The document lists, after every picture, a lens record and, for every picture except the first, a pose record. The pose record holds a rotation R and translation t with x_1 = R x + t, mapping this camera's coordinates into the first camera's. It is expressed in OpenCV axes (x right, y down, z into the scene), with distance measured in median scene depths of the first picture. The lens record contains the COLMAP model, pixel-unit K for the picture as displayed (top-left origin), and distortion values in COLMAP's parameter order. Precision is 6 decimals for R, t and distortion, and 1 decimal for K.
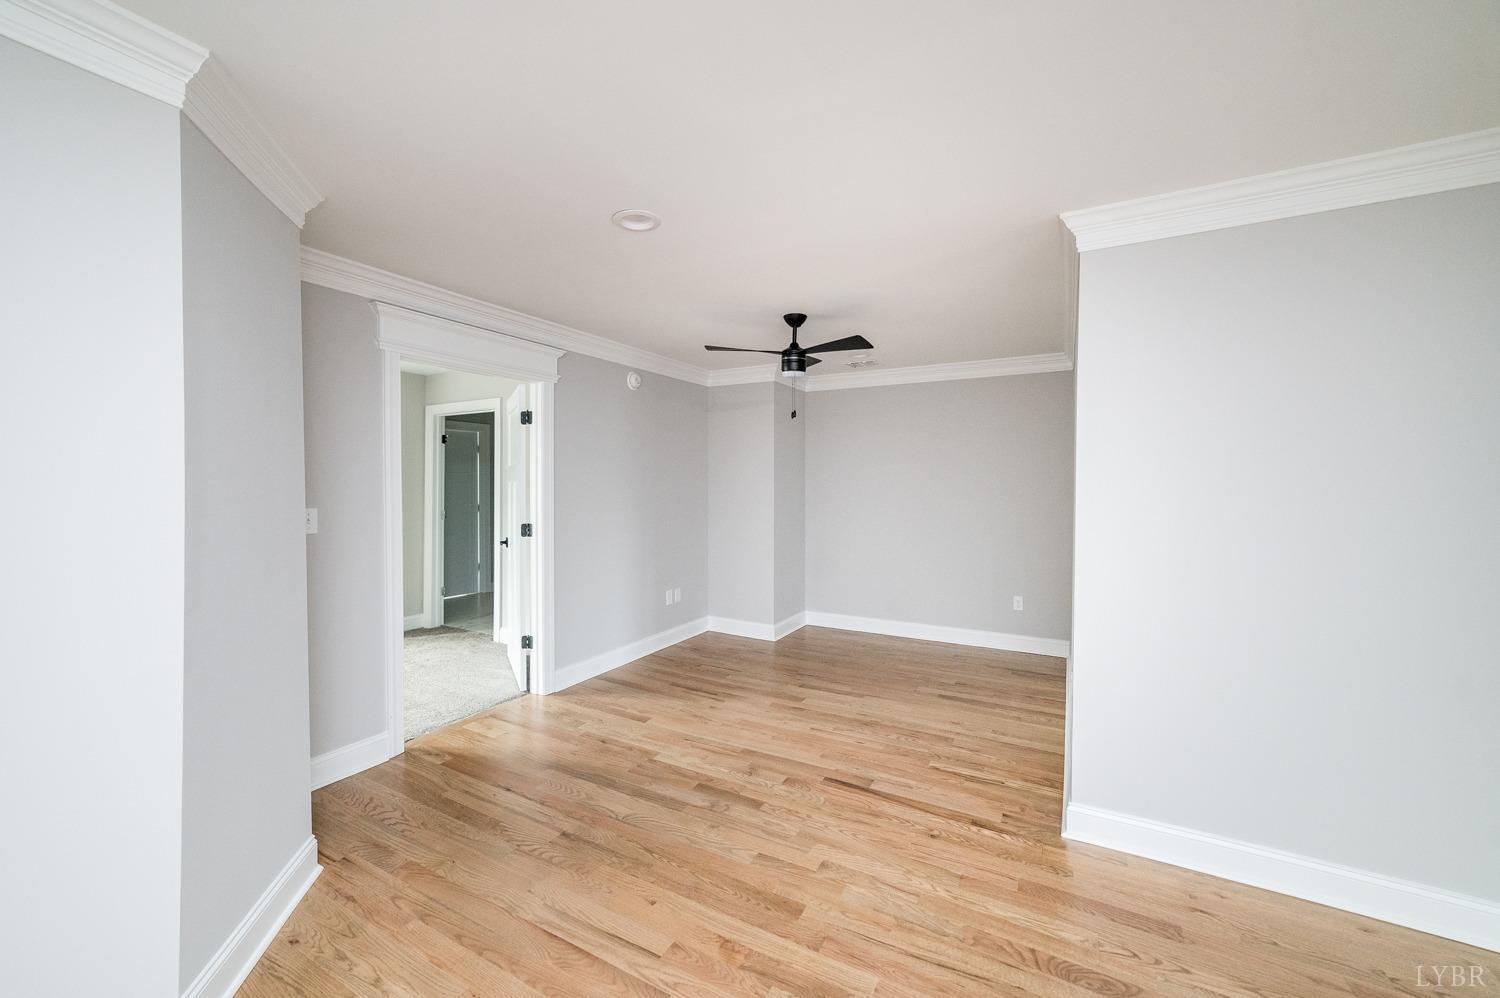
lens RADIAL K [[572.5, 0, 750.3], [0, 572.5, 492.2], [0, 0, 1]] dist [-0.003178, 0.000172]
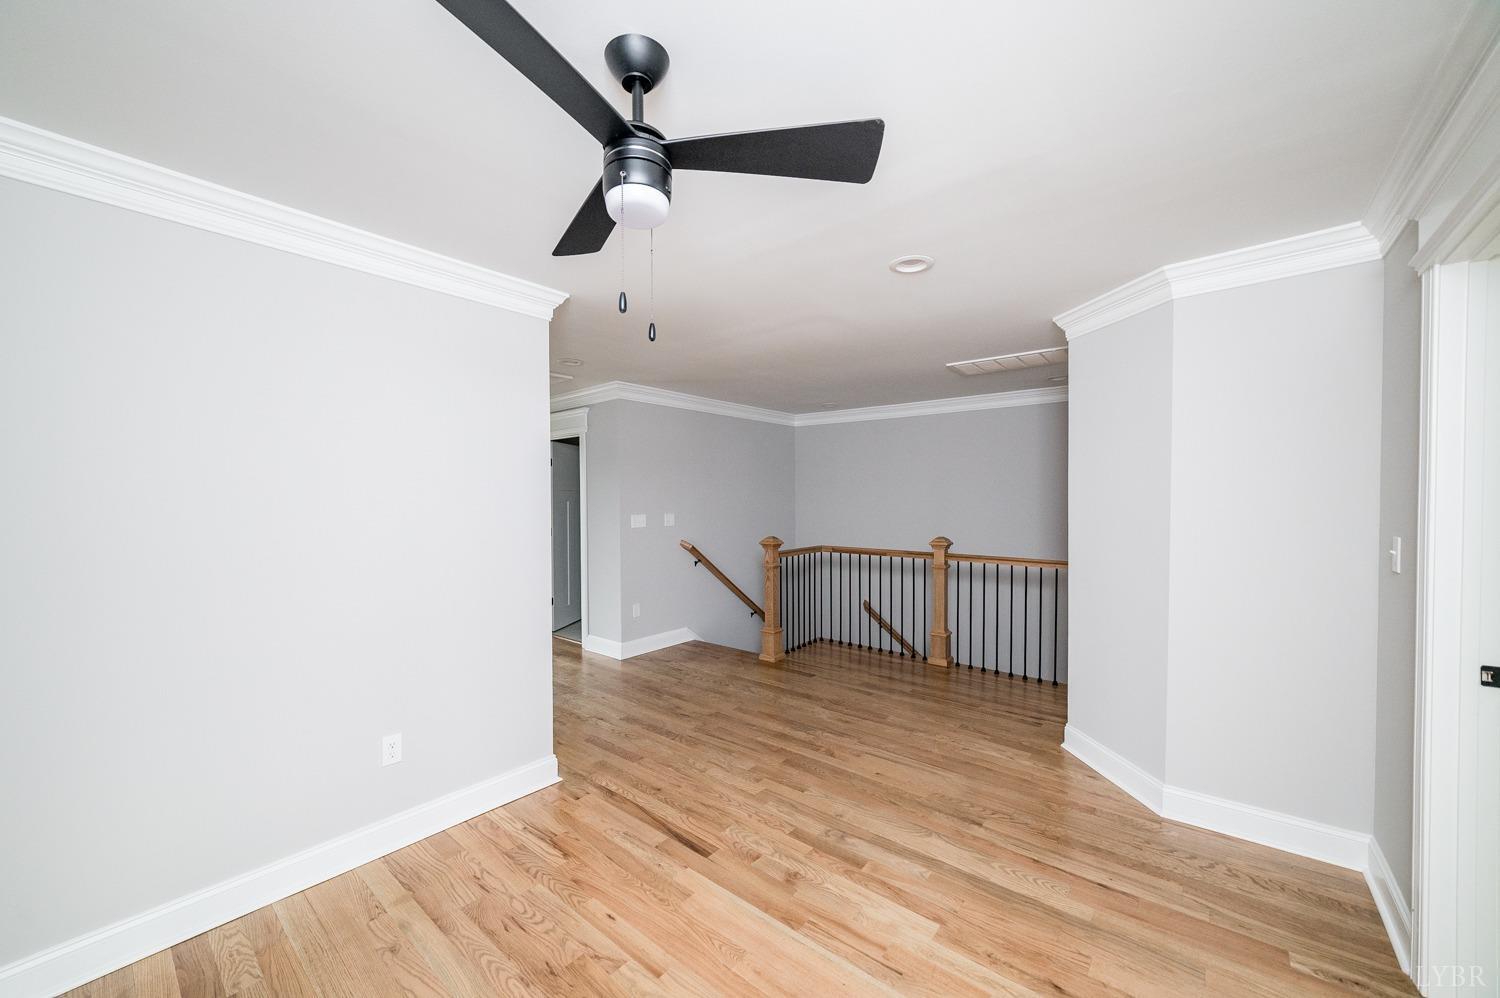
lens RADIAL K [[572.5, 0, 751.1], [0, 572.5, 502.0], [0, 0, 1]] dist [-0.003178, 0.000172]
pose [[-0.982322, 0.001344, 0.187195, -0.092455], [0.005055, 0.999800, 0.019344, -0.033137], [-0.187132, 0.019948, -0.982132, 1.897963]]
